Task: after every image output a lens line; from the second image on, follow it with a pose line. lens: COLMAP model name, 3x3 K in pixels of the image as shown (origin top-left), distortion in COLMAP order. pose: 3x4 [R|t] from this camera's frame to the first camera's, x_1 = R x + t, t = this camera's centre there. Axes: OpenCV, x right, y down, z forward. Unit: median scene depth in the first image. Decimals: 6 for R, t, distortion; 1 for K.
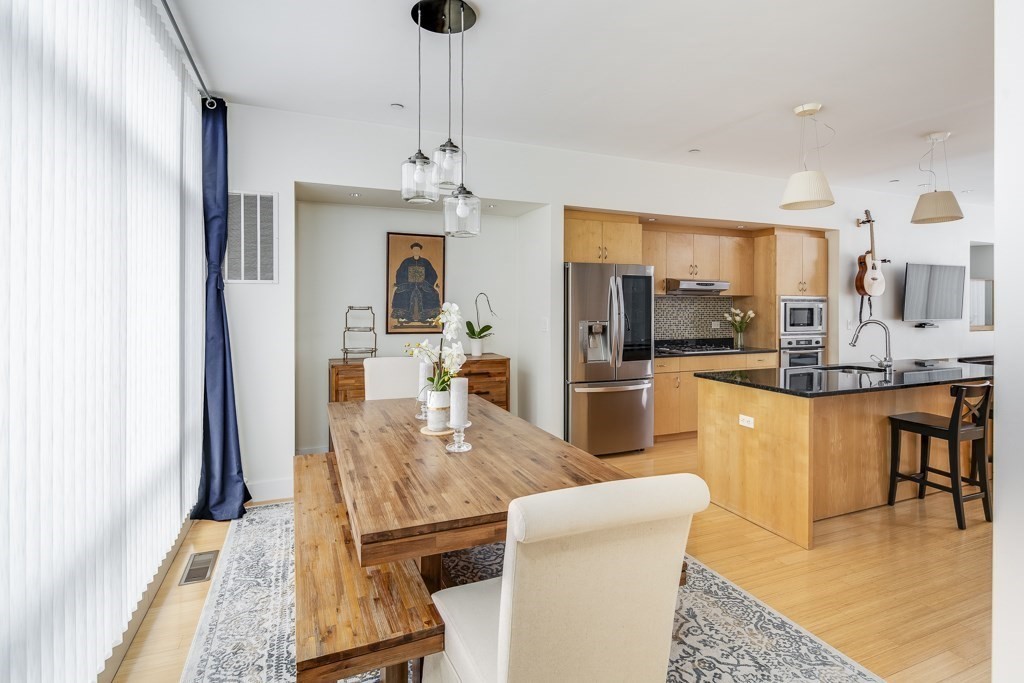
lens RADIAL K [[500.3, 0, 511.3], [0, 500.3, 306.5], [0, 0, 1]] dist [0.000931, 0.000120]
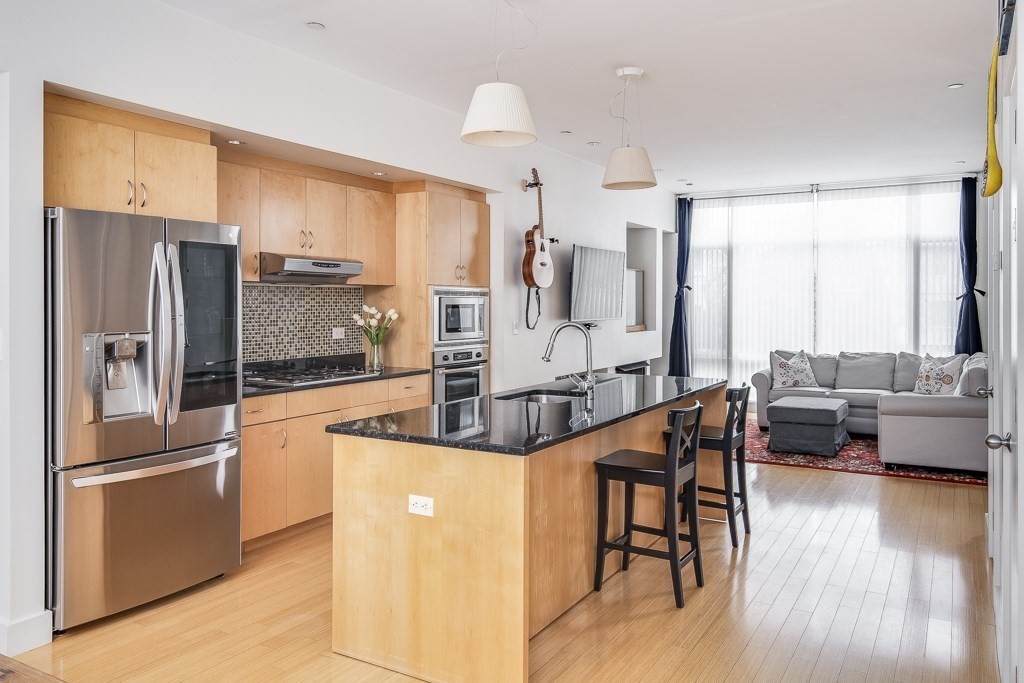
lens RADIAL K [[763.3, 0, 507.6], [0, 763.3, 303.5], [0, 0, 1]] dist [0.006306, 0.003685]
pose [[0.797545, -0.002451, 0.603254, 0.018902], [0.001933, 0.999997, 0.001507, -0.000062], [-0.603256, -0.000036, 0.797548, 0.170896]]
